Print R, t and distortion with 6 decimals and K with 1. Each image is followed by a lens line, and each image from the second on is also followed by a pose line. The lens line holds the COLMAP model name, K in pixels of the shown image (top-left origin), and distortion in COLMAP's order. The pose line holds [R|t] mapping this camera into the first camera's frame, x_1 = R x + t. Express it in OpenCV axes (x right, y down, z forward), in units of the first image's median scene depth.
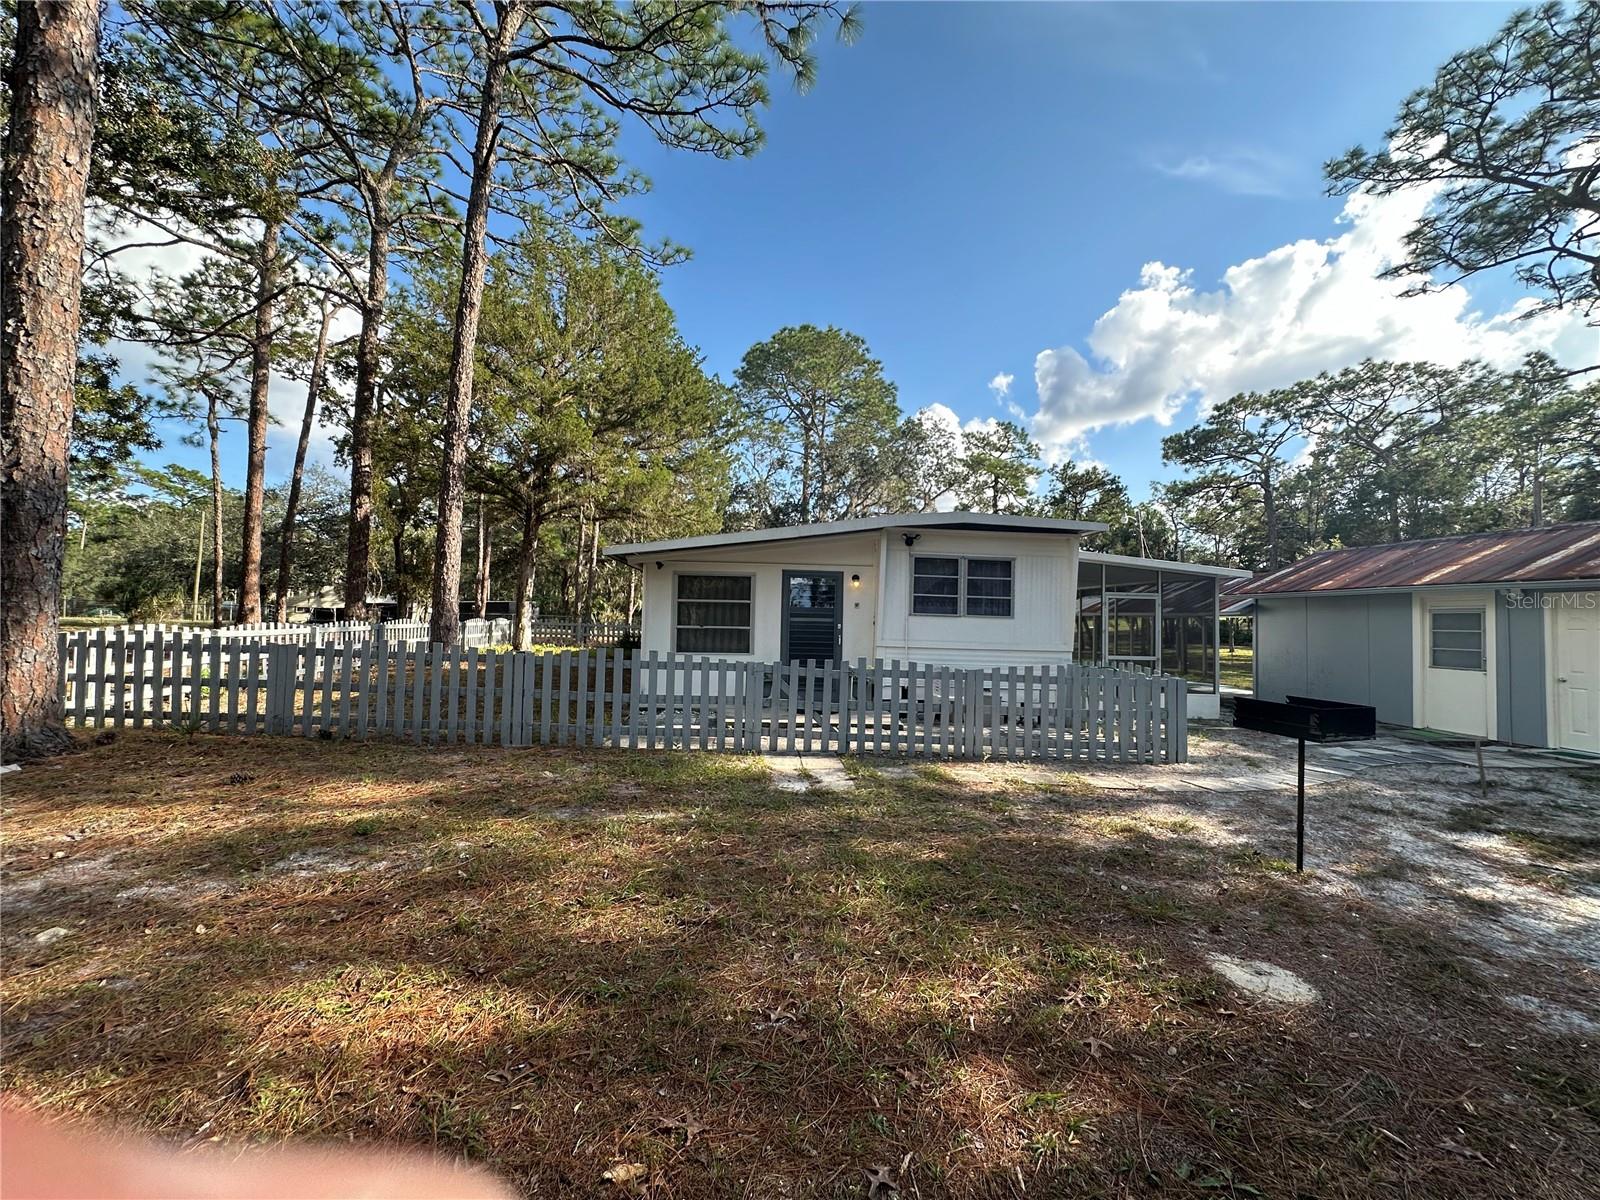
lens RADIAL K [[643.2, 0, 797.2], [0, 643.2, 594.8], [0, 0, 1]] dist [0.001681, 0.000092]
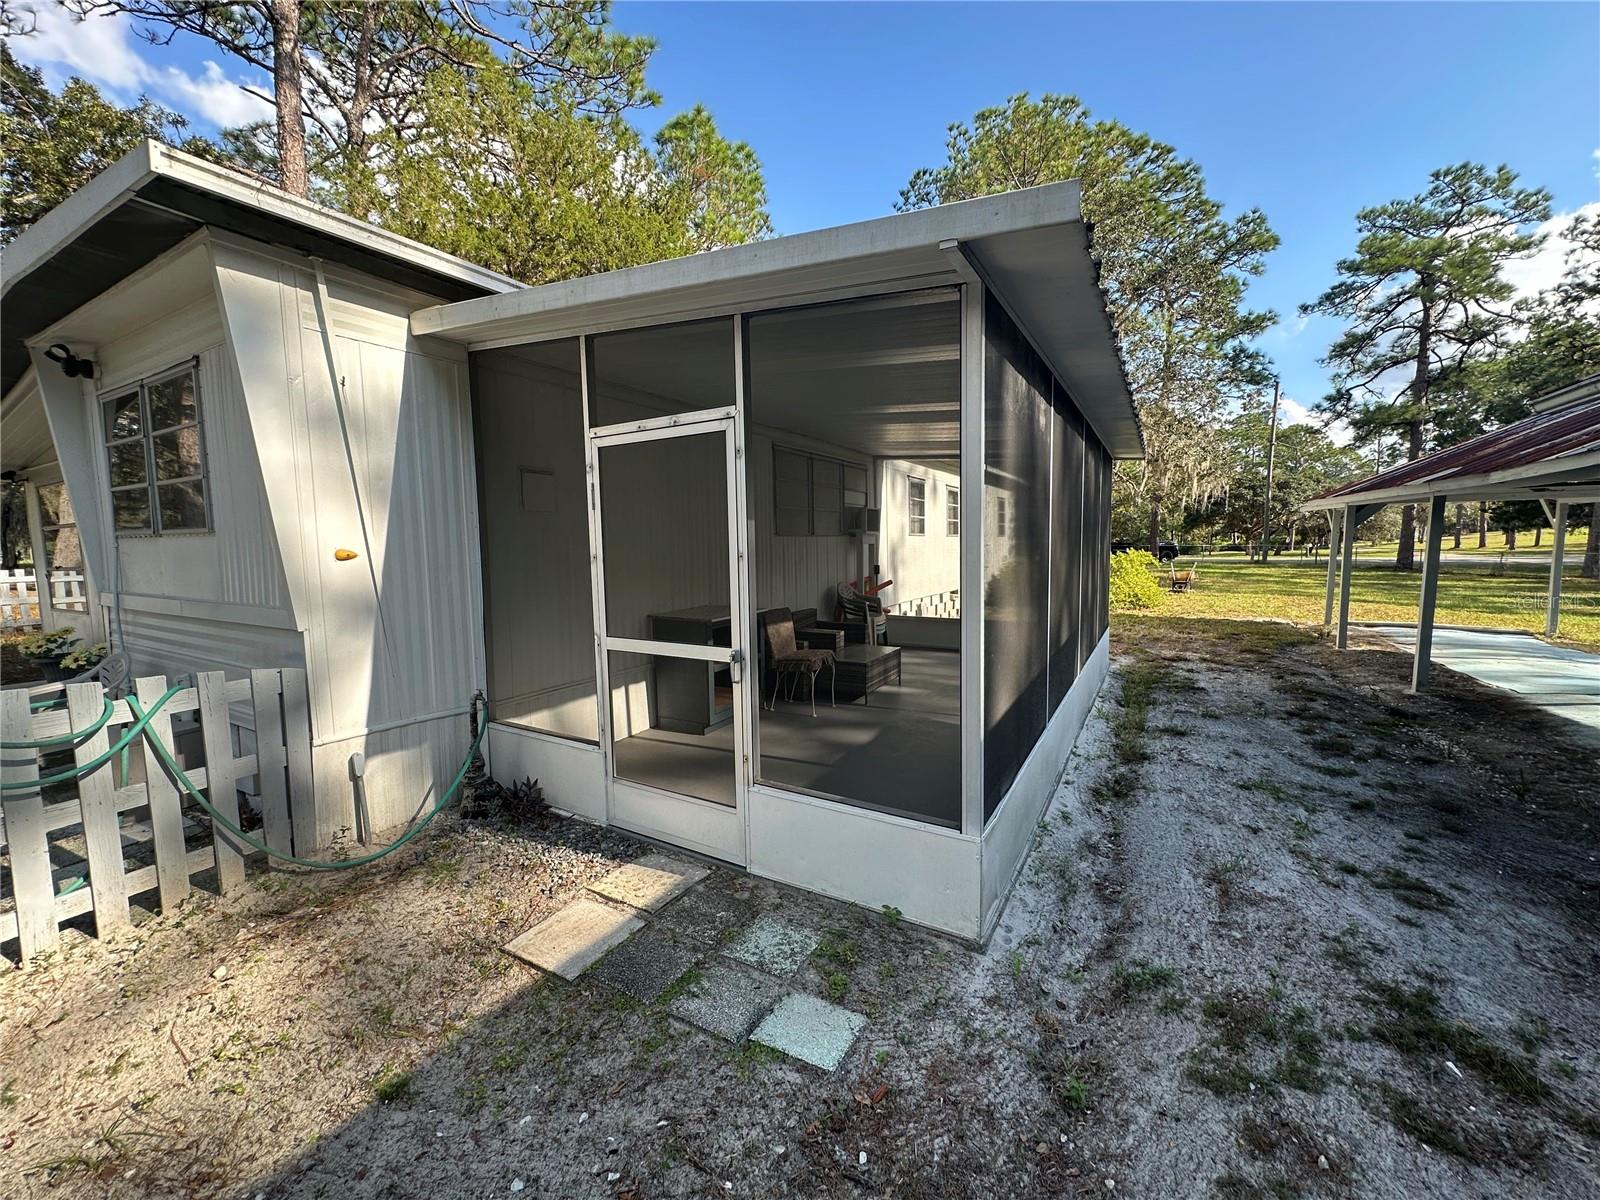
lens RADIAL K [[643.2, 0, 797.2], [0, 643.2, 594.8], [0, 0, 1]] dist [0.001681, 0.000092]
pose [[0.826866, 0.010481, -0.562301, 0.173274], [0.055052, 0.993516, 0.099474, 0.011422], [0.559698, -0.113207, 0.820928, 0.188483]]
